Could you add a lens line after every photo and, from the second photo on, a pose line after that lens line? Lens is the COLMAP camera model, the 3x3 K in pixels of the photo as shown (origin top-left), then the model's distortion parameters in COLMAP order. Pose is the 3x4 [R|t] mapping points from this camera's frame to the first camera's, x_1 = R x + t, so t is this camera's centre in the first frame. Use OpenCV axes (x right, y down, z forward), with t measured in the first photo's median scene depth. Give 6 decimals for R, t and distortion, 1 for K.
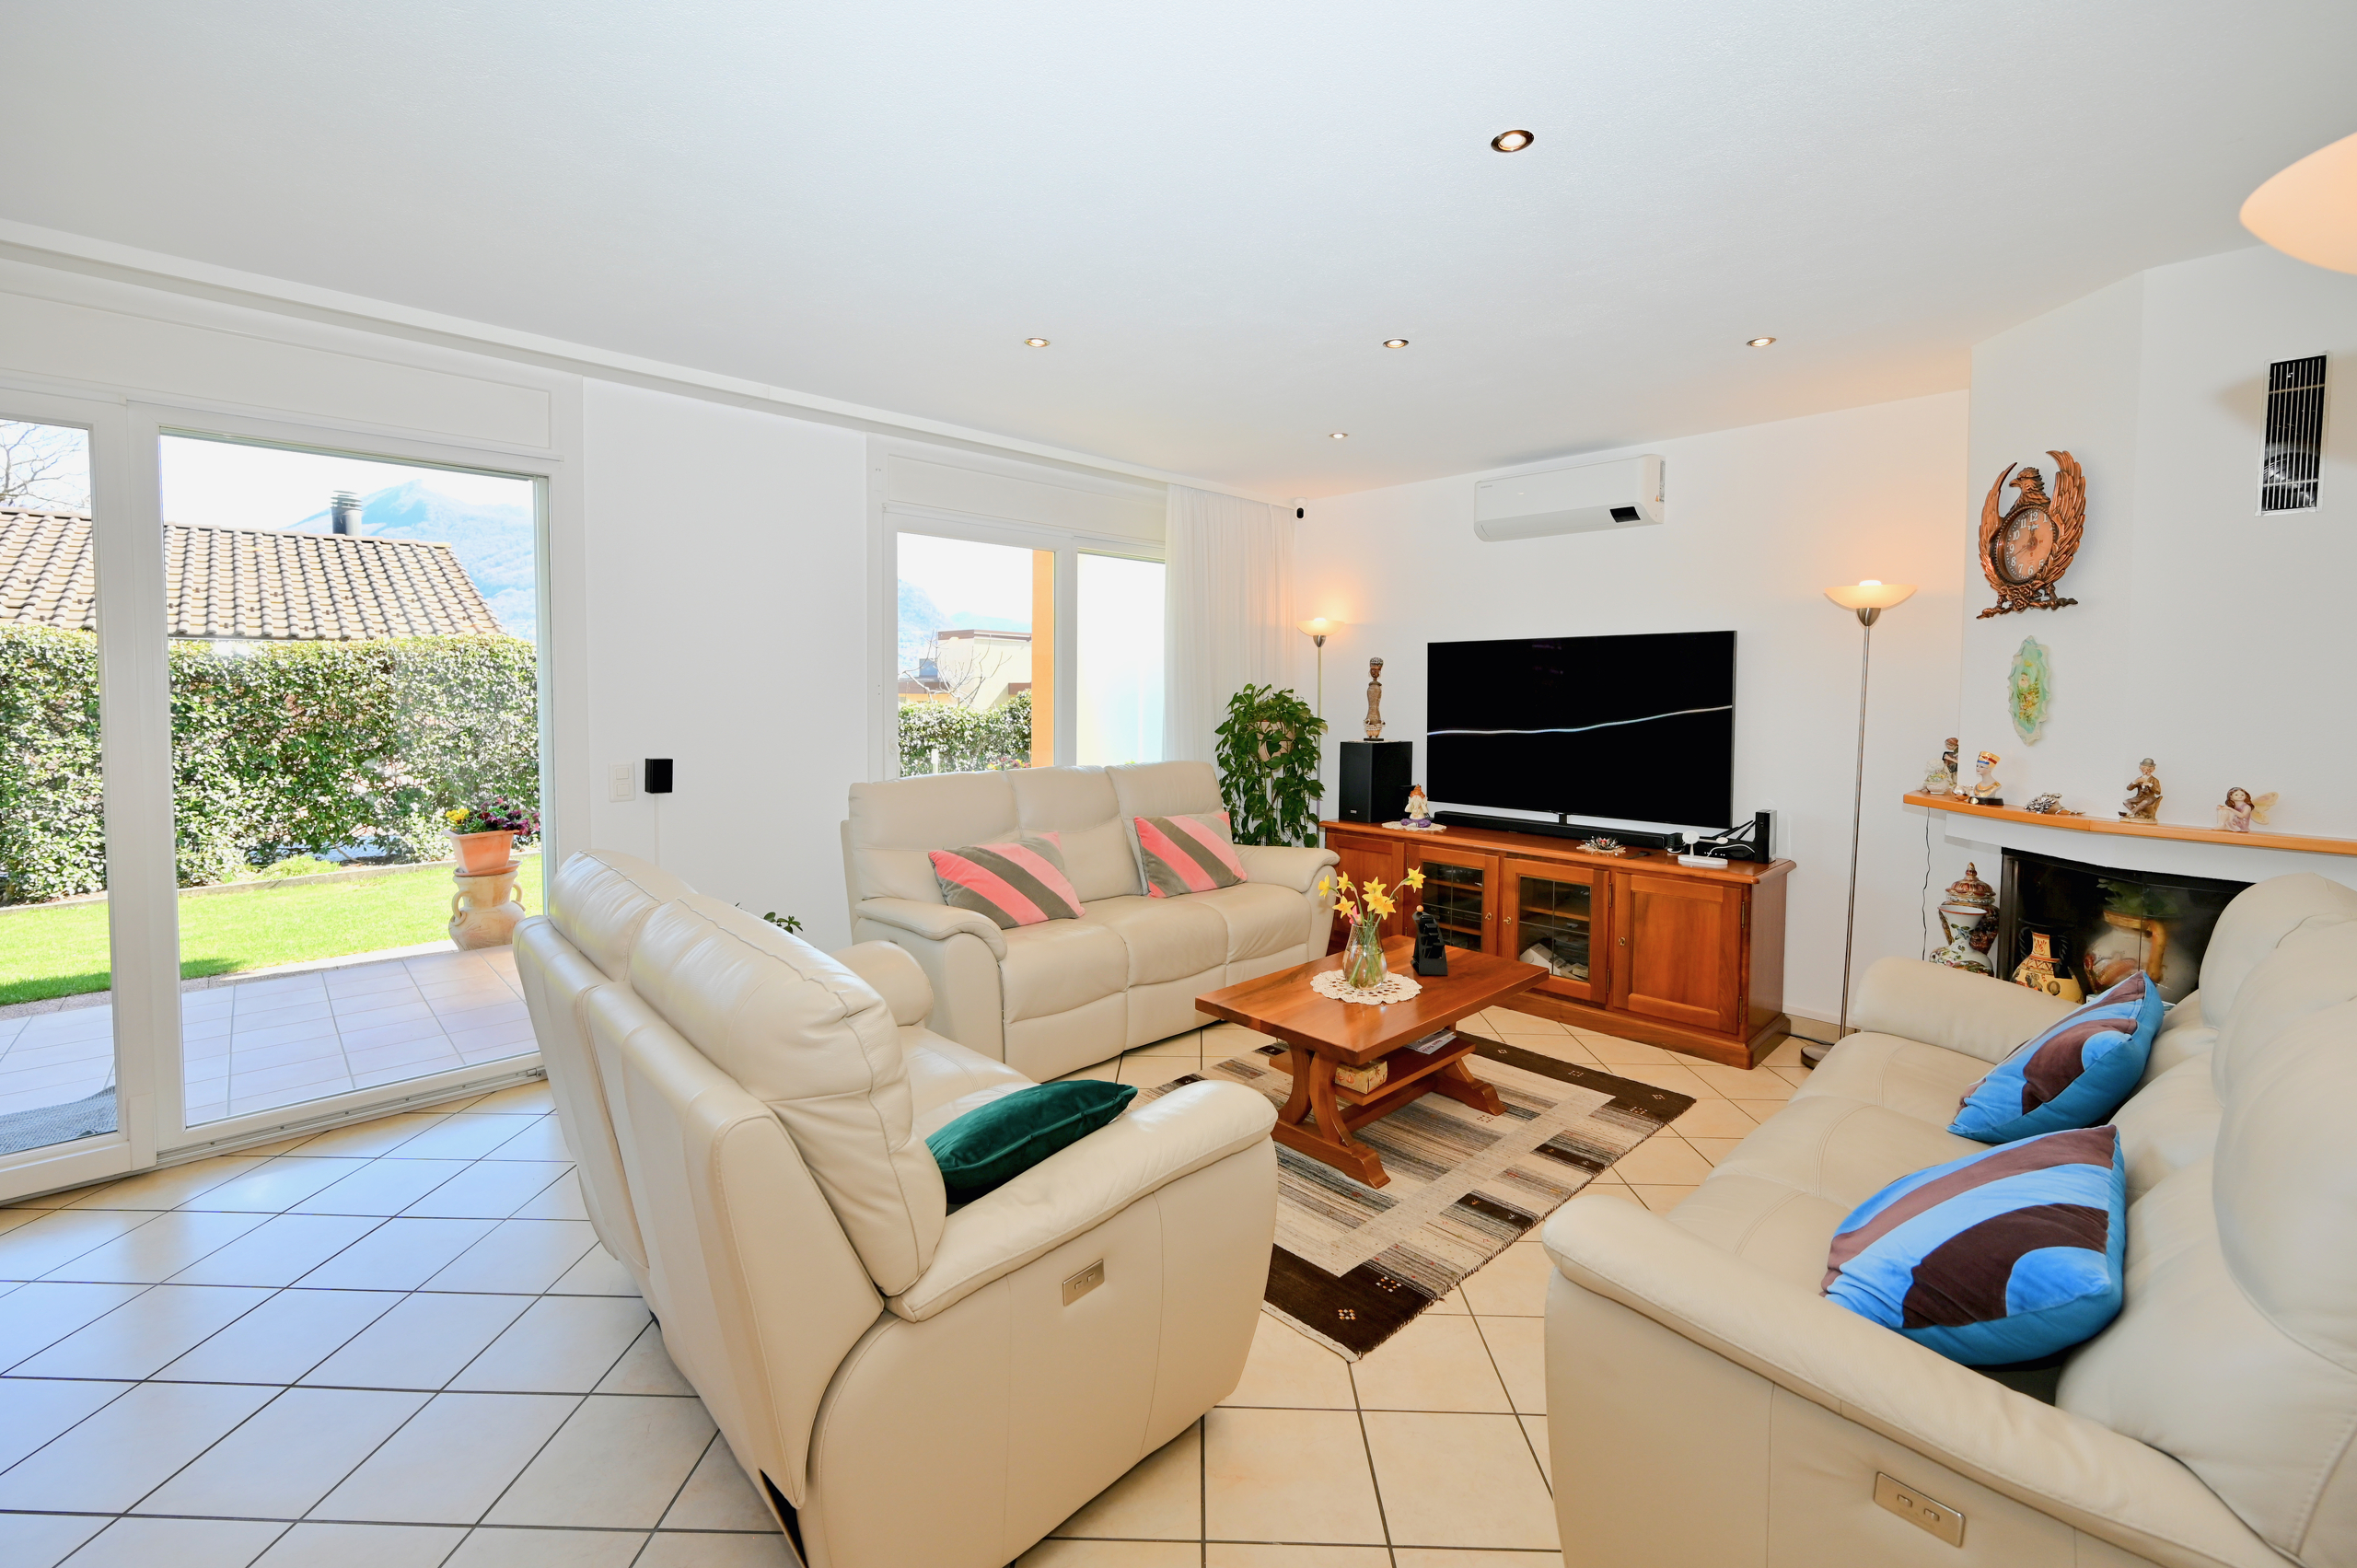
lens RADIAL K [[985.8, 0, 1197.4], [0, 985.8, 715.7], [0, 0, 1]] dist [-0.000993, 0.000549]
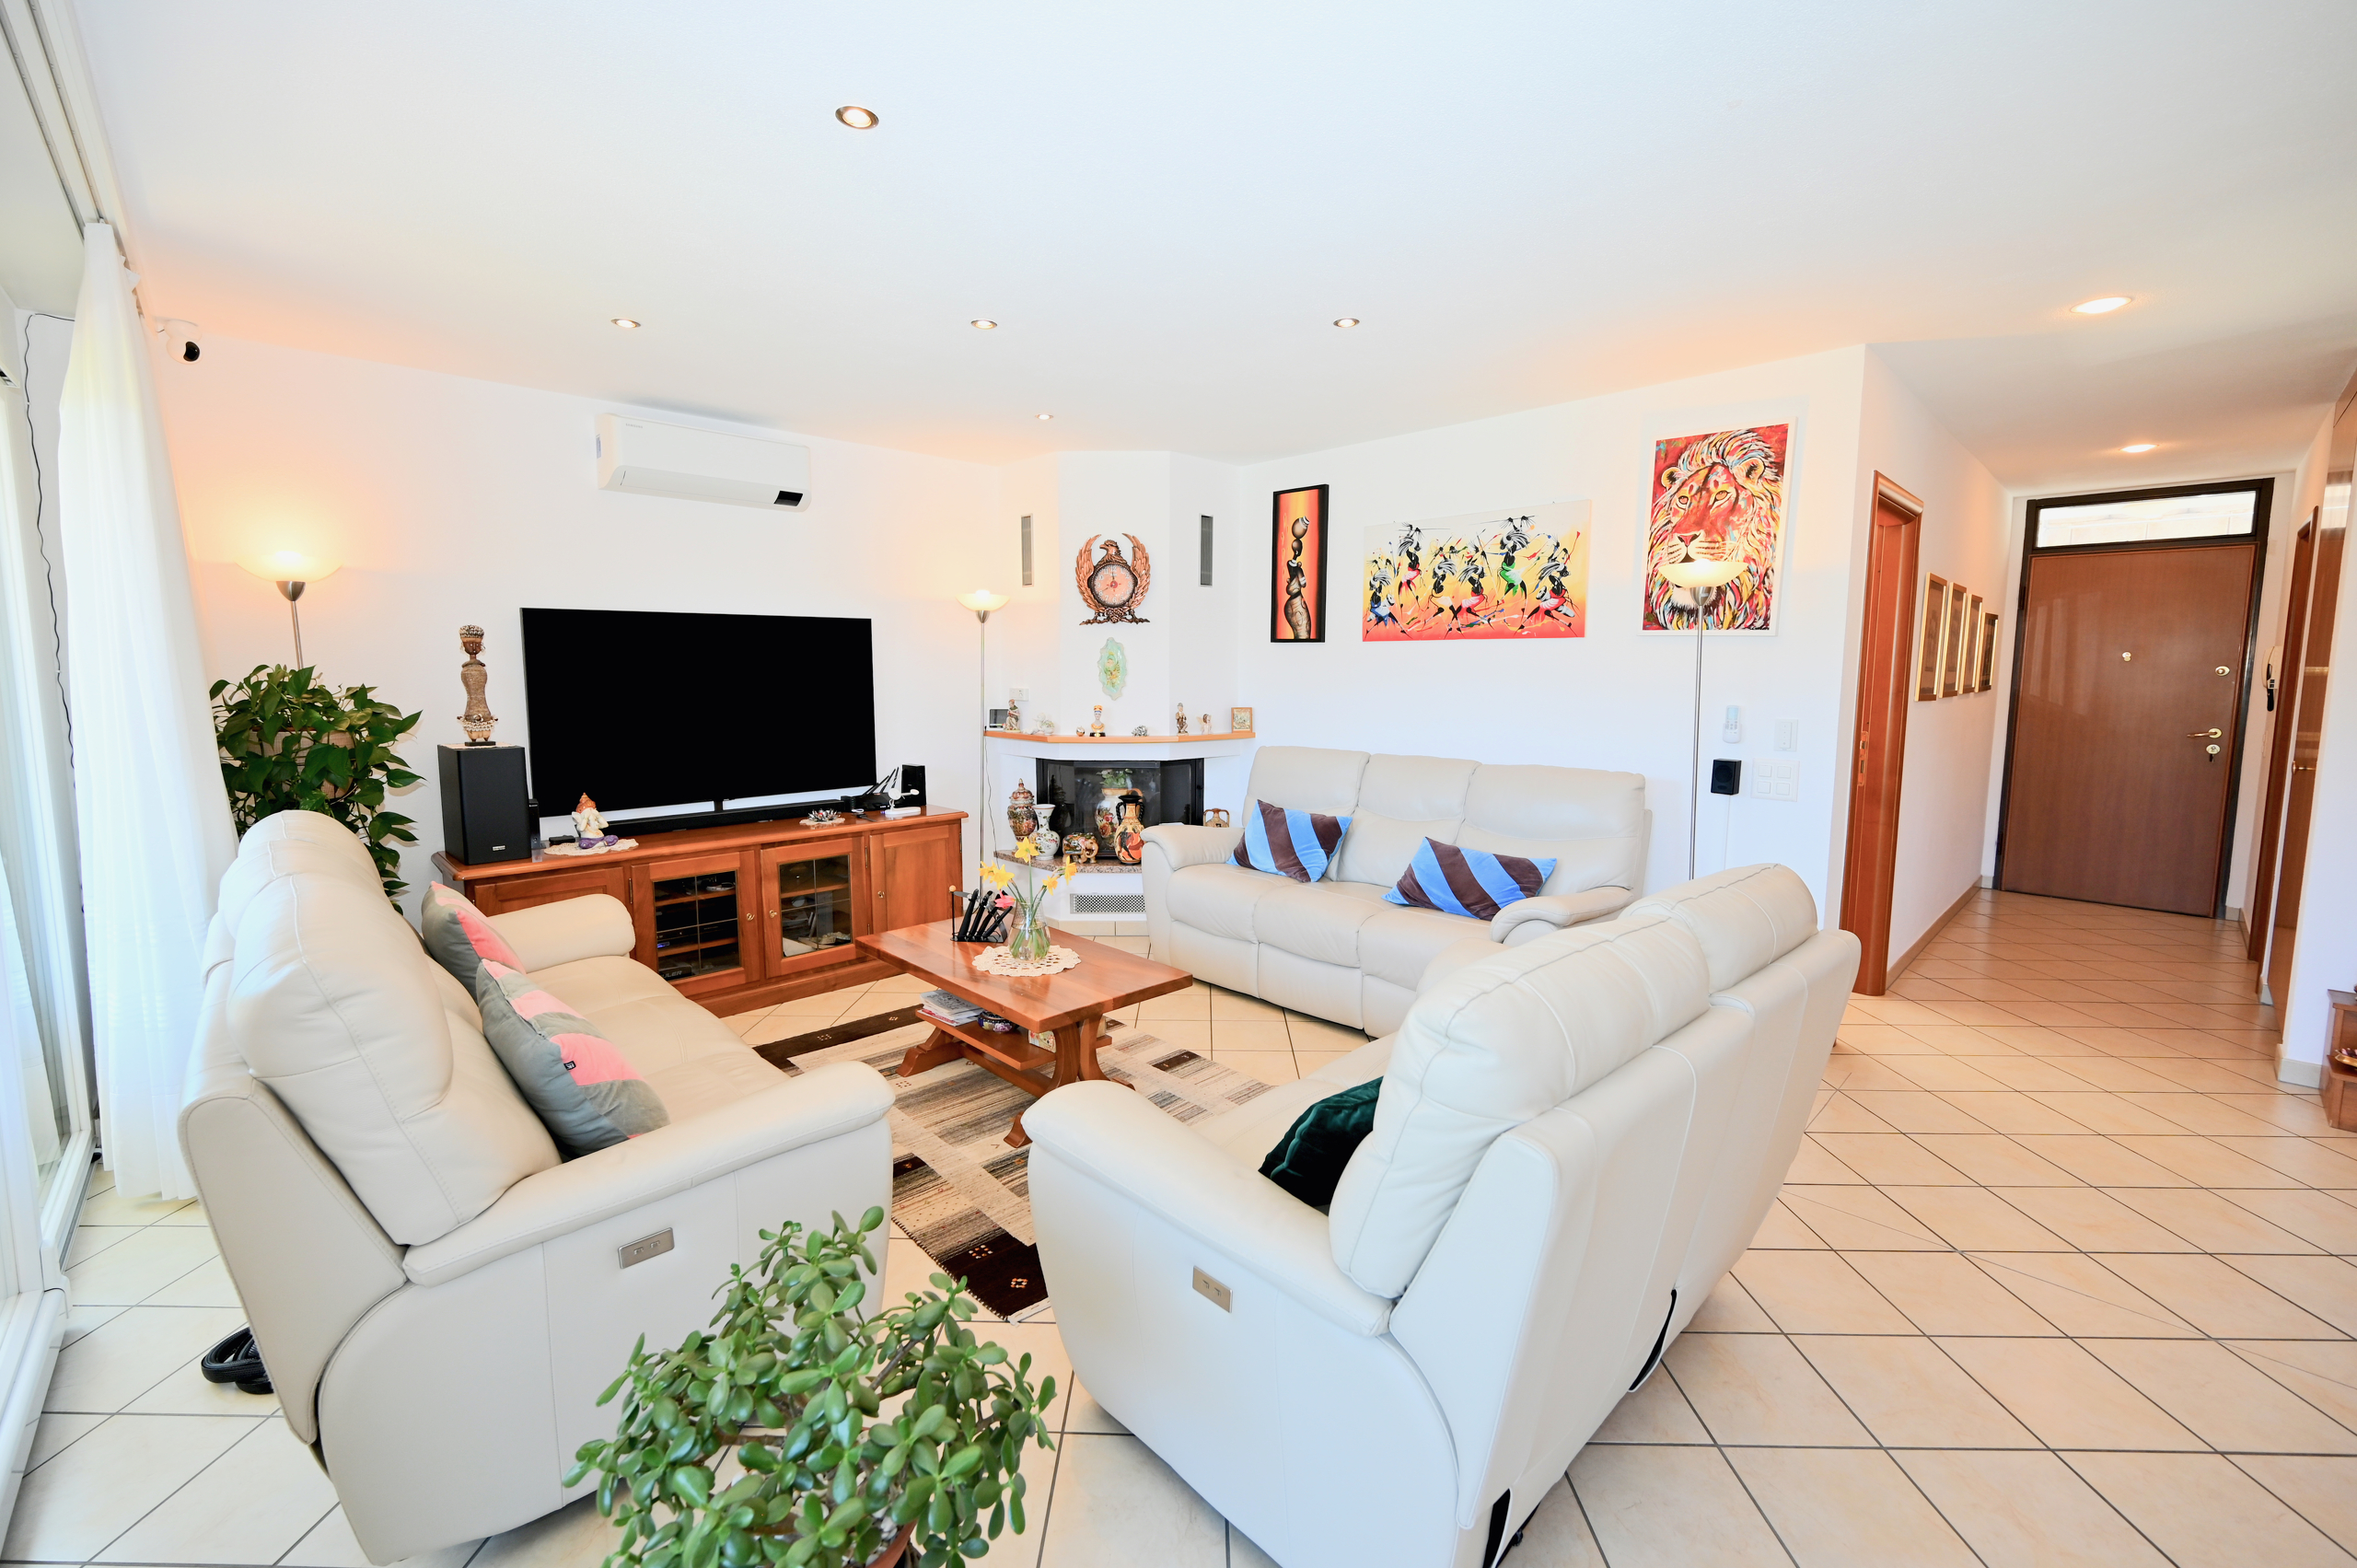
lens RADIAL K [[956.0, 0, 1179.4], [0, 956.0, 744.9], [0, 0, 1]] dist [-0.000404, 0.000012]
pose [[0.006381, -0.089004, 0.996011, -0.643869], [0.026137, 0.995706, 0.088809, -0.028847], [-0.999638, 0.025466, 0.008680, 0.653367]]
